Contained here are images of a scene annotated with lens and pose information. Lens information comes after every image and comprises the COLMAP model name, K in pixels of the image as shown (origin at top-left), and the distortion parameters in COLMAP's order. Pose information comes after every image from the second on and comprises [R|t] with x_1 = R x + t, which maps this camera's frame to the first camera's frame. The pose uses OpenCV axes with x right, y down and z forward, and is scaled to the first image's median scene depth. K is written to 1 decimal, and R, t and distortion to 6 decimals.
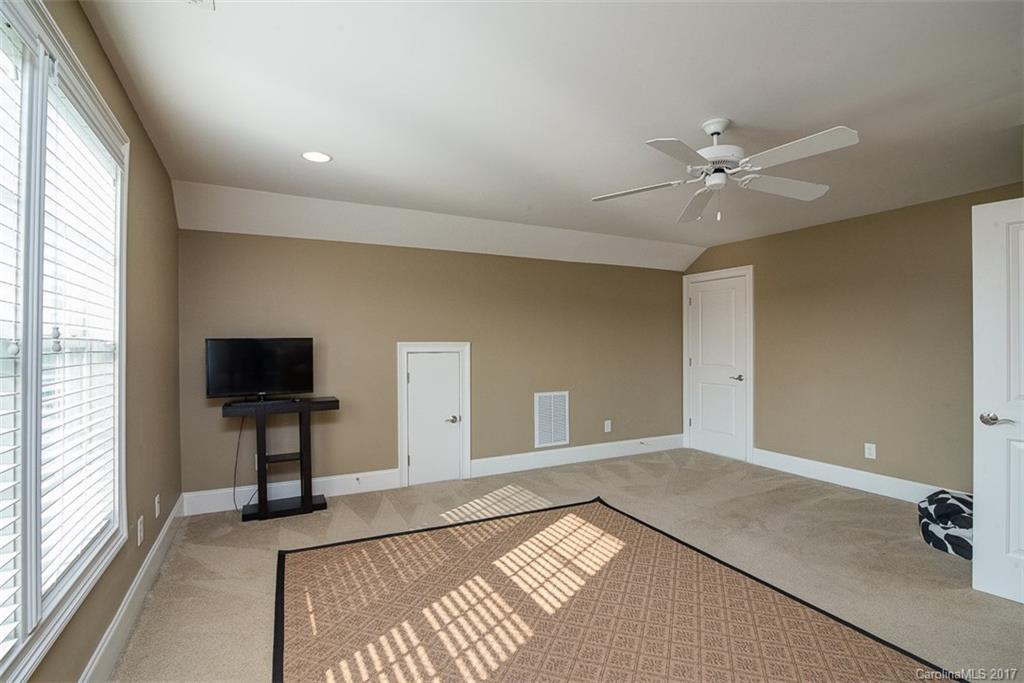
lens RADIAL K [[482.3, 0, 510.5], [0, 482.3, 340.4], [0, 0, 1]] dist [-0.013981, -0.000212]
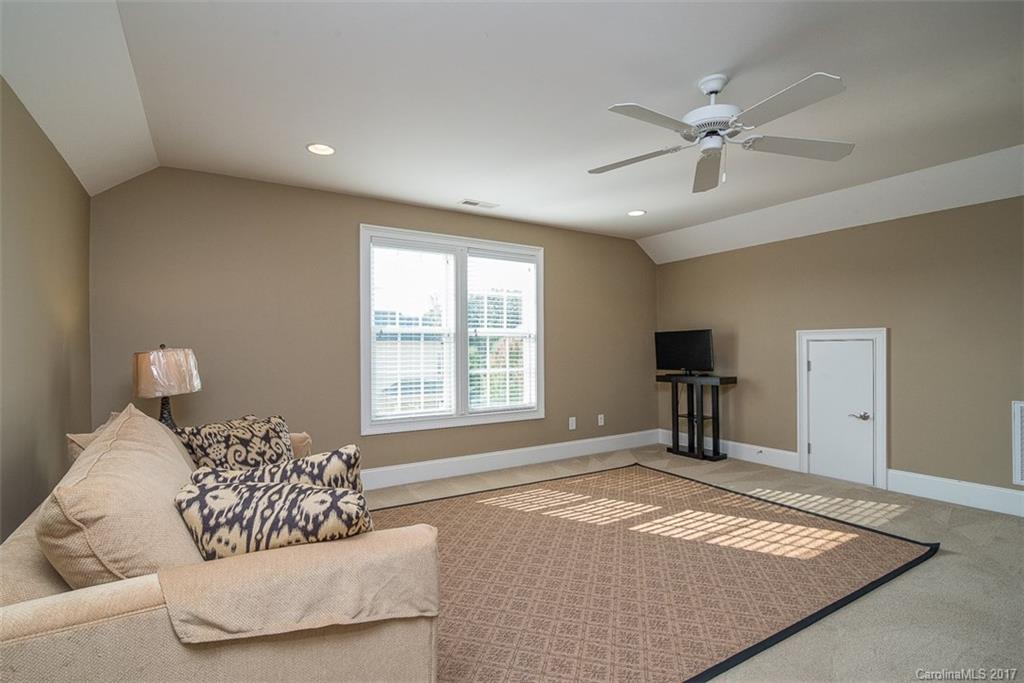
lens RADIAL K [[482.3, 0, 508.3], [0, 482.3, 347.4], [0, 0, 1]] dist [-0.013981, -0.000212]
pose [[0.094472, 0.001715, -0.995526, 0.923826], [0.012870, 0.999913, 0.002944, 0.036117], [0.995444, -0.013090, 0.094442, 0.362912]]
